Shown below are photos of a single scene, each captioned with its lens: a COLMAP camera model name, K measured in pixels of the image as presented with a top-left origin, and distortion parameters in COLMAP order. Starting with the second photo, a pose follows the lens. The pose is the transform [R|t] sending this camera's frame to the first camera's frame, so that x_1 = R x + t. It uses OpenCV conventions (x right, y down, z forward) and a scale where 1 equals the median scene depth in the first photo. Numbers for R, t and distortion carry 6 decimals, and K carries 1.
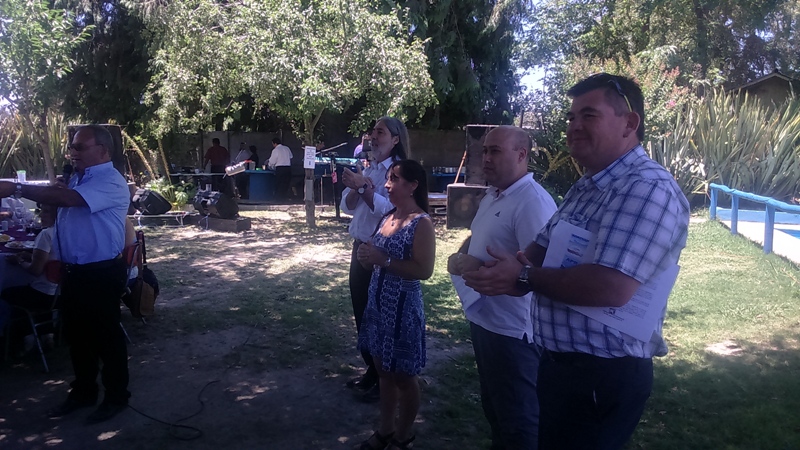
lens RADIAL K [[625.1, 0, 413.8], [0, 625.1, 218.5], [0, 0, 1]] dist [0.023611, -0.067002]
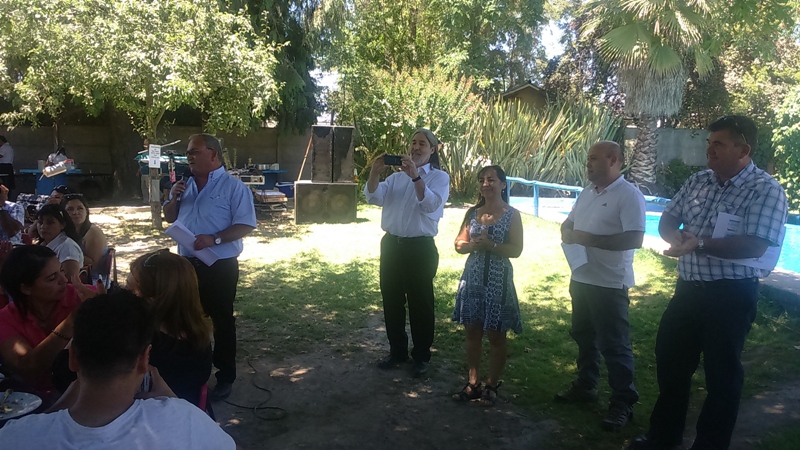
lens RADIAL K [[625.1, 0, 392.3], [0, 625.1, 217.4], [0, 0, 1]] dist [0.023611, -0.067002]
pose [[0.920533, -0.042946, 0.388296, -0.210131], [0.039534, 0.999077, 0.016776, -0.005909], [-0.388658, -0.000092, 0.921382, -0.026857]]
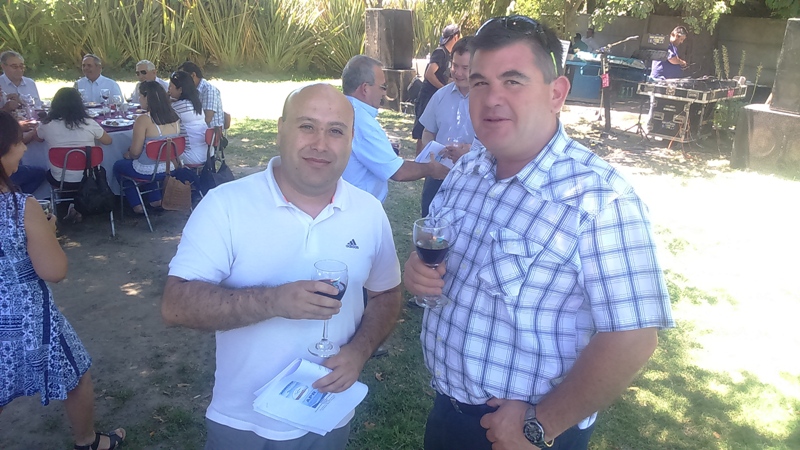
lens RADIAL K [[625.1, 0, 400.0], [0, 625.1, 224.6], [0, 0, 1]] dist [0.023611, -0.067002]
pose [[0.744236, 0.231227, -0.626616, 0.247558], [-0.105495, 0.967083, 0.231564, -0.047764], [0.659533, -0.106233, 0.744131, 0.212001]]
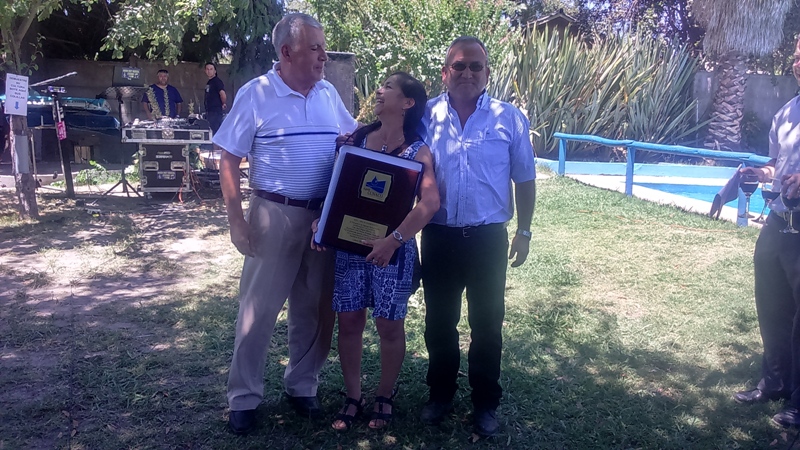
lens RADIAL K [[625.1, 0, 397.5], [0, 625.1, 220.6], [0, 0, 1]] dist [0.023611, -0.067002]
pose [[0.891547, -0.075442, 0.446600, -0.122717], [0.036363, 0.994770, 0.095449, -0.027346], [-0.451465, -0.068858, 0.889628, 0.349994]]
